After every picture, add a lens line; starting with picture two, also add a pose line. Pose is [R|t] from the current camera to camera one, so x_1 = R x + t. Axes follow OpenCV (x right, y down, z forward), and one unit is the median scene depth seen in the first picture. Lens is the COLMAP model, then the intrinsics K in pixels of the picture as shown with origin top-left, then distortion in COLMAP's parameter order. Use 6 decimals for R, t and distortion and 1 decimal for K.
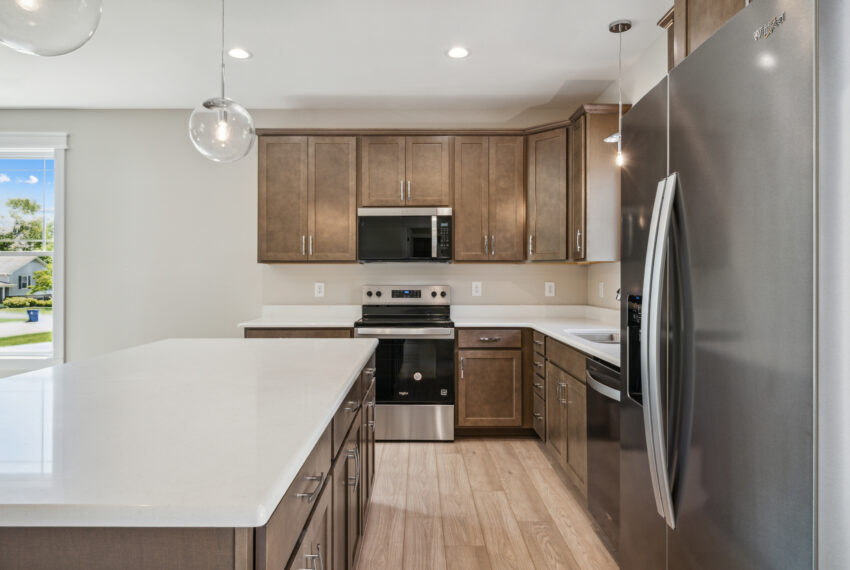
lens RADIAL K [[524.4, 0, 416.8], [0, 524.4, 285.4], [0, 0, 1]] dist [-0.001675, -0.000060]
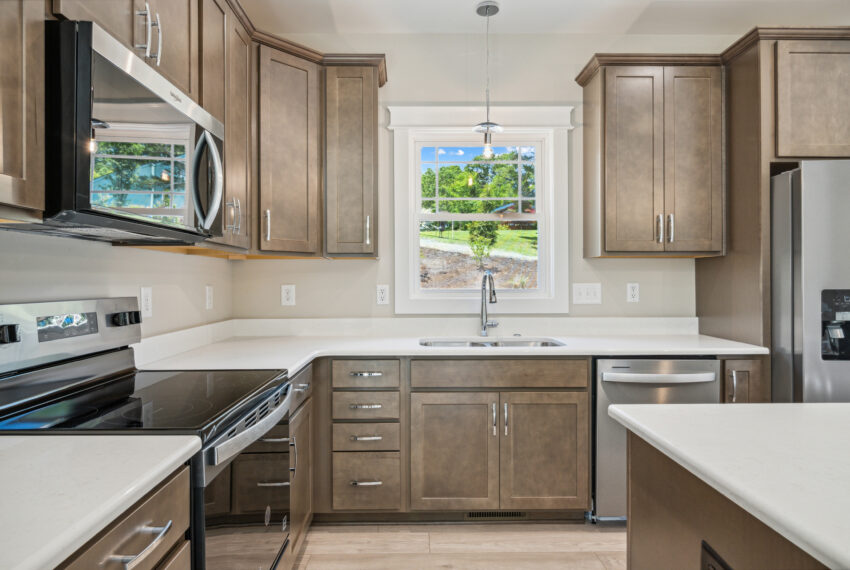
lens RADIAL K [[514.8, 0, 422.4], [0, 514.8, 282.9], [0, 0, 1]] dist [-0.016036, 0.000592]
pose [[-0.007273, -0.006937, 0.999949, -0.400063], [0.018862, 0.999797, 0.007073, -0.011379], [-0.999796, 0.018912, -0.007141, 0.856924]]
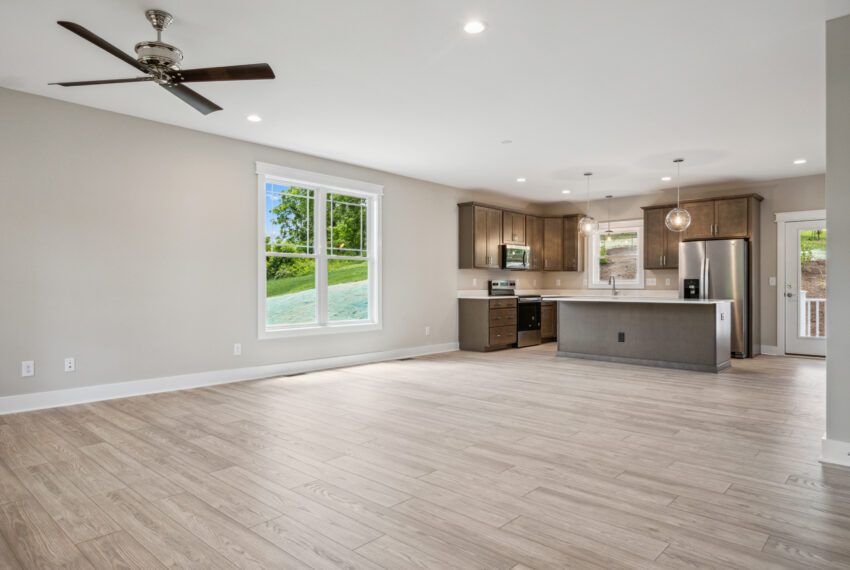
lens RADIAL K [[524.4, 0, 416.8], [0, 524.4, 285.4], [0, 0, 1]] dist [-0.001675, -0.000060]
pose [[0.677923, -0.000103, 0.735133, -2.043408], [0.010211, 0.999905, -0.009276, 0.040837], [-0.735062, 0.013795, 0.677859, -0.209749]]
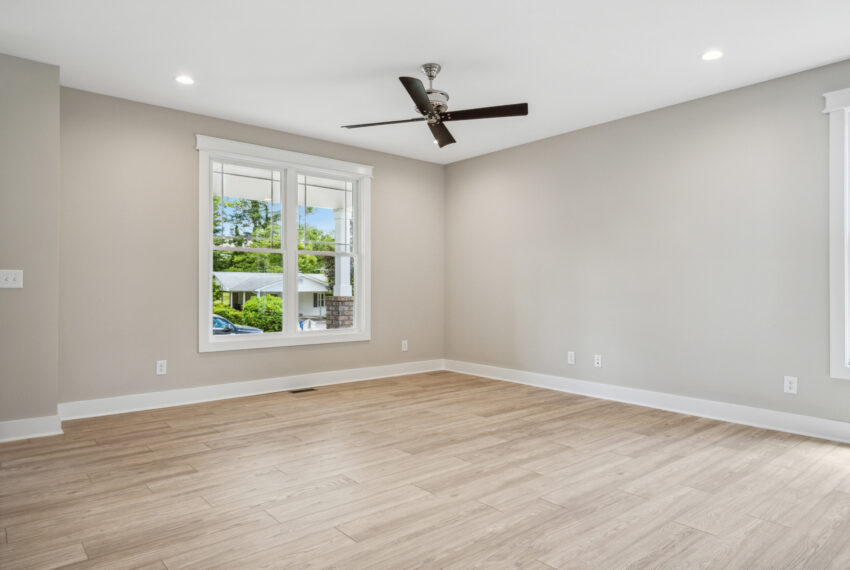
lens RADIAL K [[524.4, 0, 416.8], [0, 524.4, 285.4], [0, 0, 1]] dist [-0.001675, -0.000060]
pose [[0.640178, -0.004396, -0.768214, -1.026862], [-0.012399, 0.999794, -0.016054, 0.038550], [0.768127, 0.019802, 0.639991, -0.028099]]
